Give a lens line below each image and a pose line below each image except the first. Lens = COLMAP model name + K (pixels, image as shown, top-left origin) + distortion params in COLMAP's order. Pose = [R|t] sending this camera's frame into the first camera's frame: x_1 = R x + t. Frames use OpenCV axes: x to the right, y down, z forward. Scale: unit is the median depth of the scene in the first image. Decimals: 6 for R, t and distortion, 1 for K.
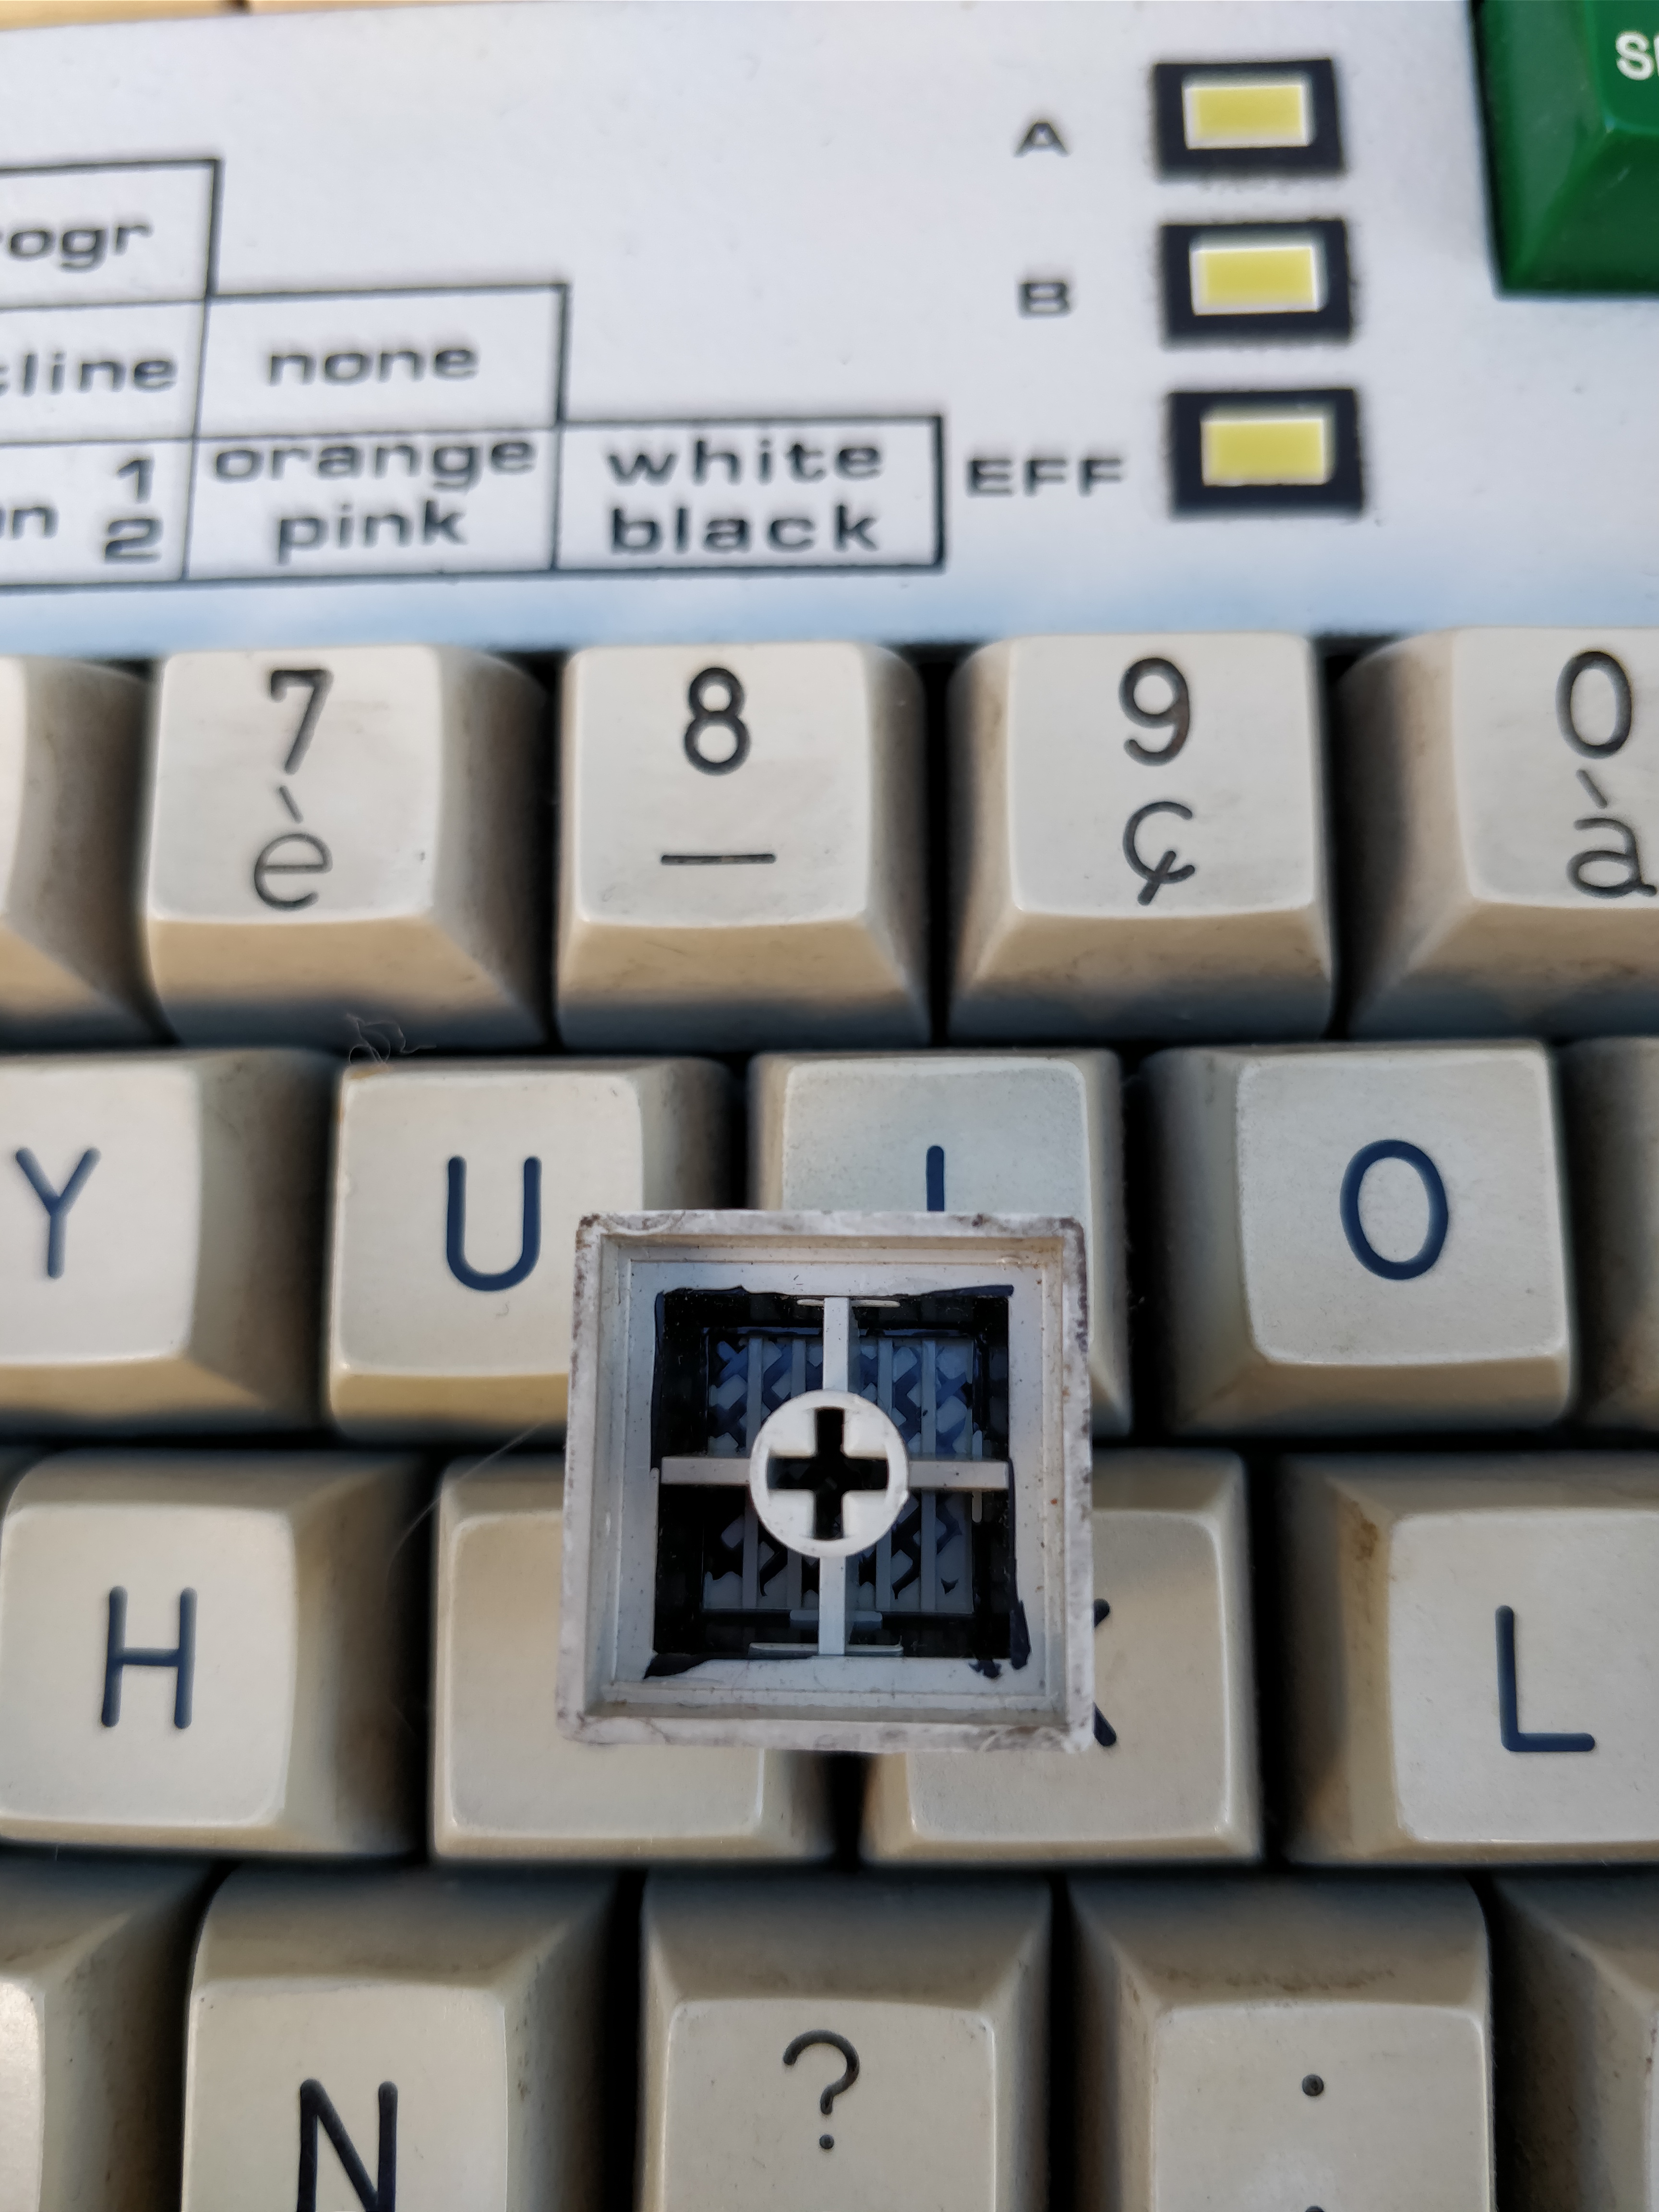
lens RADIAL K [[2170.3, 0, 829.5], [0, 2170.3, 1106.0], [0, 0, 1]] dist [-0.074140, 0.025975]
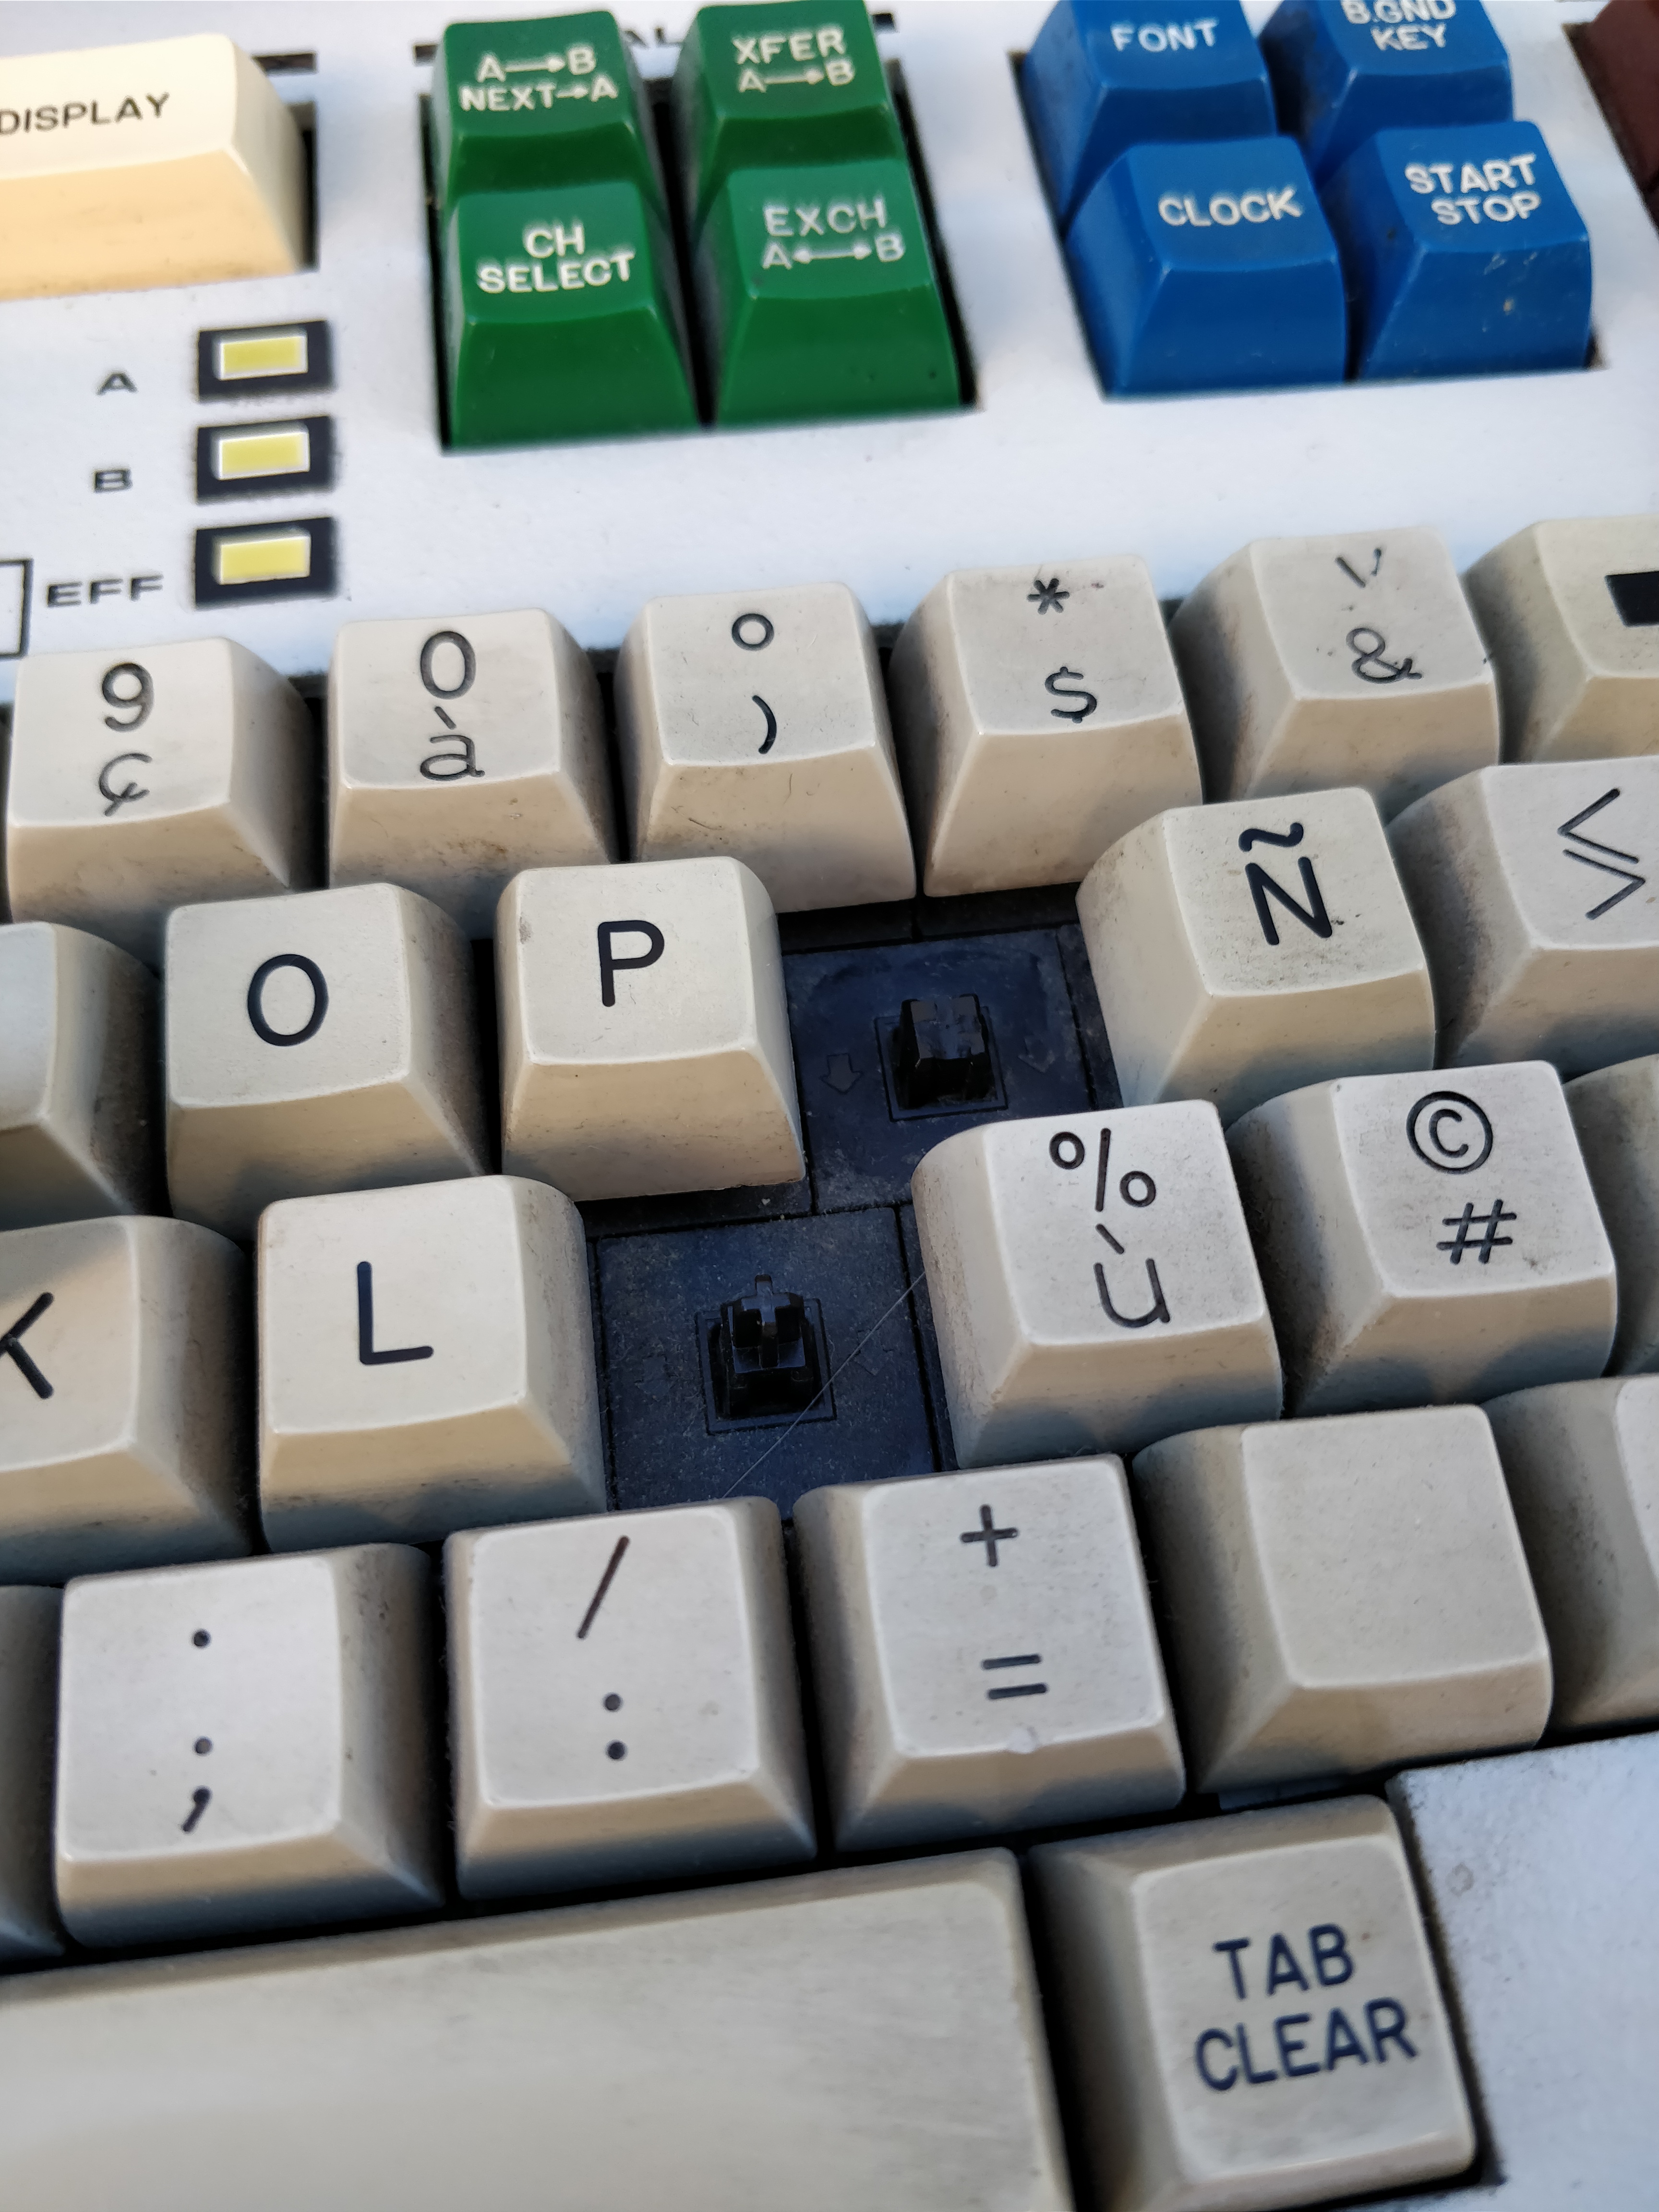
lens RADIAL K [[2067.7, 0, 829.5], [0, 2067.7, 1106.0], [0, 0, 1]] dist [-0.016939, -0.000525]
pose [[0.990267, -0.083880, 0.111067, 0.382417], [0.110688, 0.958404, -0.263076, 0.413801], [-0.084381, 0.272810, 0.958360, -0.199318]]
